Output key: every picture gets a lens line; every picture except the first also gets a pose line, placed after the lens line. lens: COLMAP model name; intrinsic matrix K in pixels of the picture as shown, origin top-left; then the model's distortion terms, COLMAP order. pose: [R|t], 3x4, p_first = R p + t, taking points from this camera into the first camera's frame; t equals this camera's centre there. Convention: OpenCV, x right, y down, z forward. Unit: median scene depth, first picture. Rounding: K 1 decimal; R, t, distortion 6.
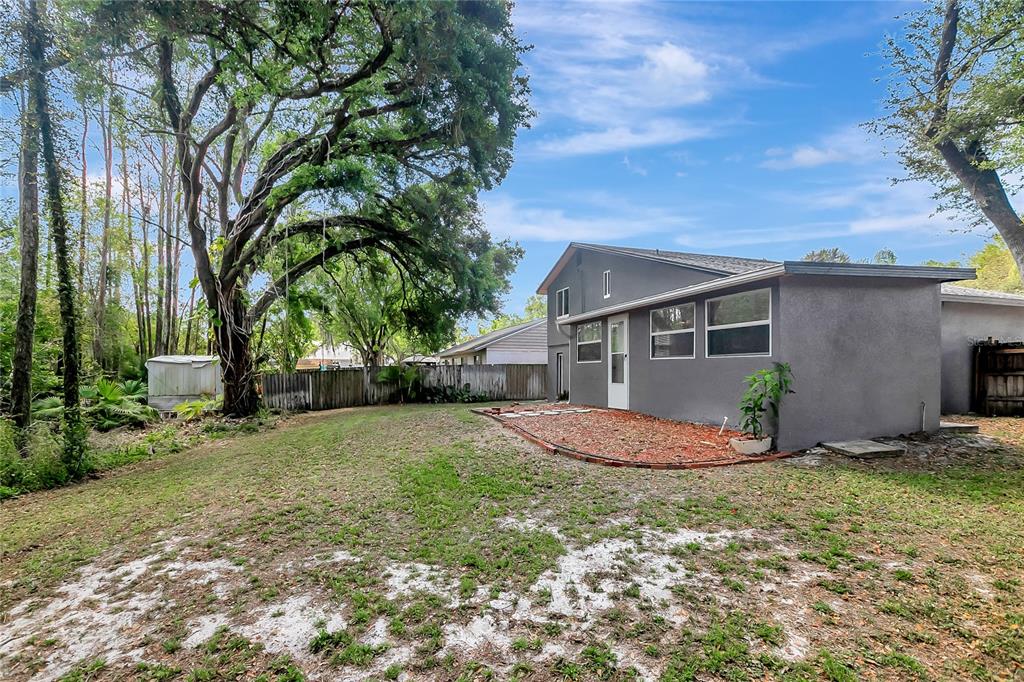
lens RADIAL K [[485.2, 0, 511.1], [0, 485.2, 369.7], [0, 0, 1]] dist [0.001681, 0.000587]
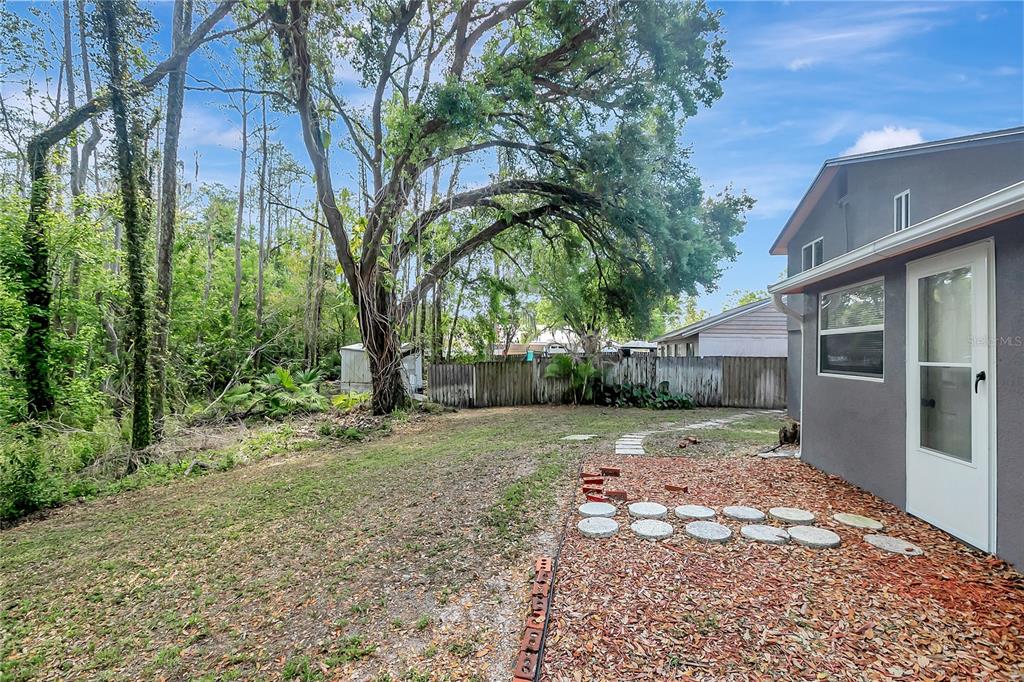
lens RADIAL K [[466.8, 0, 517.0], [0, 466.8, 343.2], [0, 0, 1]] dist [-0.003868, -0.000011]
pose [[0.880839, 0.004222, -0.473398, 0.053329], [-0.012365, 0.999824, -0.014090, -0.019520], [0.473255, 0.018265, 0.880736, 0.276952]]
